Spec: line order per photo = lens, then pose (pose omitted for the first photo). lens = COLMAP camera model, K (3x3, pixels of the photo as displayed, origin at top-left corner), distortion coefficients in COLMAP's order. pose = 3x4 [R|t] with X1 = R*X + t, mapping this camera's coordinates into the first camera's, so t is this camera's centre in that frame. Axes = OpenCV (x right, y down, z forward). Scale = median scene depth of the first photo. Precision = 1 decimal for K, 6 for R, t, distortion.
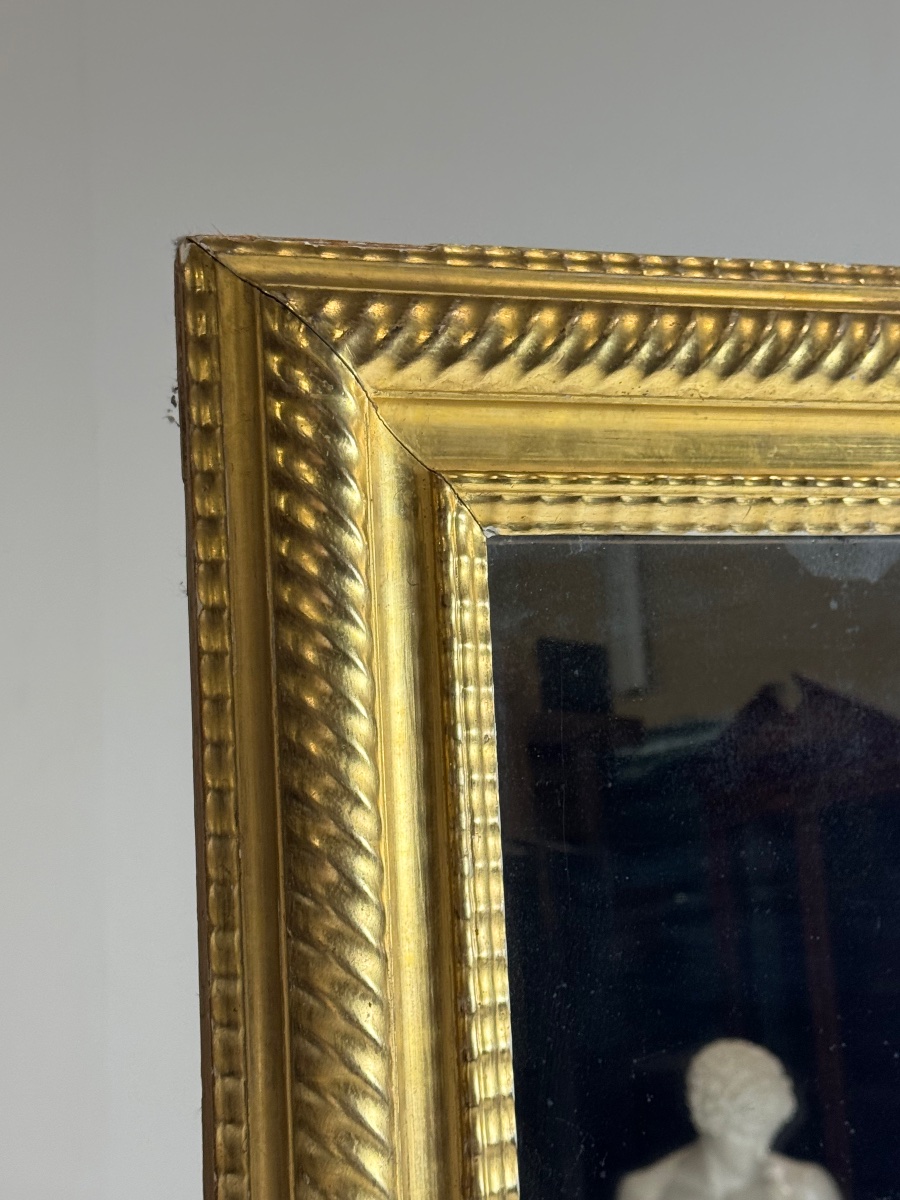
lens RADIAL K [[1954.5, 0, 450.0], [0, 1954.5, 600.0], [0, 0, 1]] dist [0.201744, 0.102774]
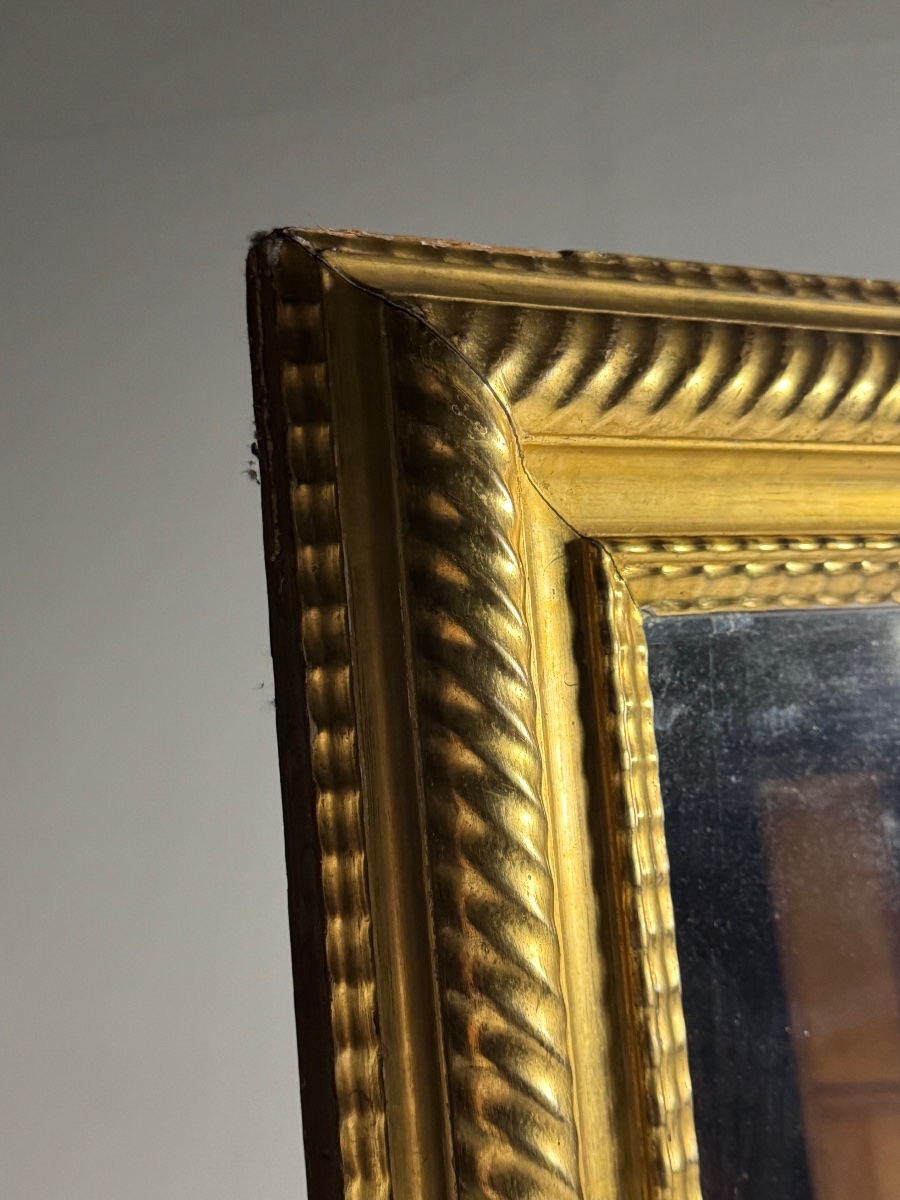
lens RADIAL K [[1497.1, 0, 450.0], [0, 1497.1, 600.0], [0, 0, 1]] dist [0.141289, 0.030623]
pose [[0.984587, -0.020635, 0.173672, -0.168608], [0.020747, 0.999784, 0.001173, -0.043319], [-0.173658, 0.002448, 0.984803, 0.423782]]
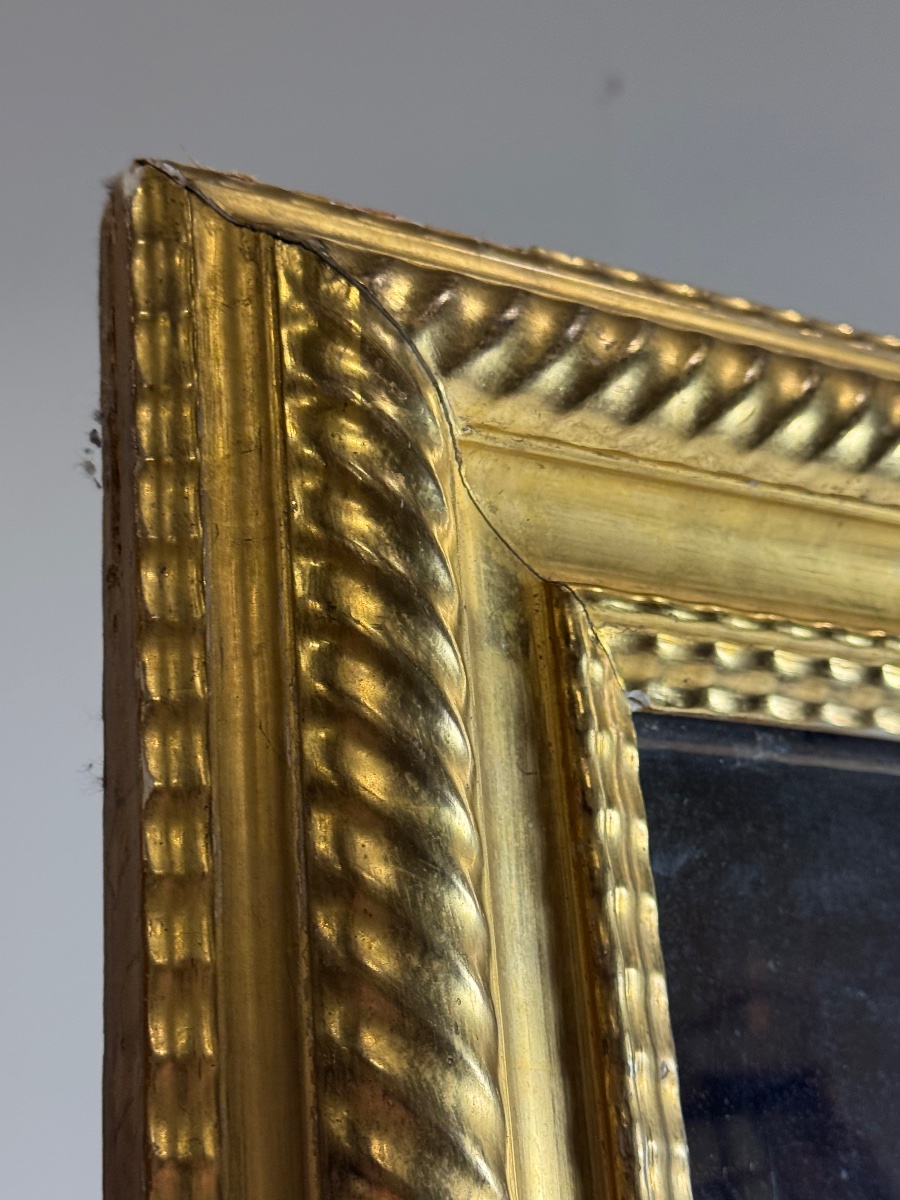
lens RADIAL K [[1847.4, 0, 450.0], [0, 1847.4, 600.0], [0, 0, 1]] dist [0.235289, -0.712369]
pose [[0.984303, 0.035898, 0.172799, -0.131600], [0.013973, 0.960172, -0.279061, 0.090076], [-0.175934, 0.277095, 0.944598, 0.502026]]
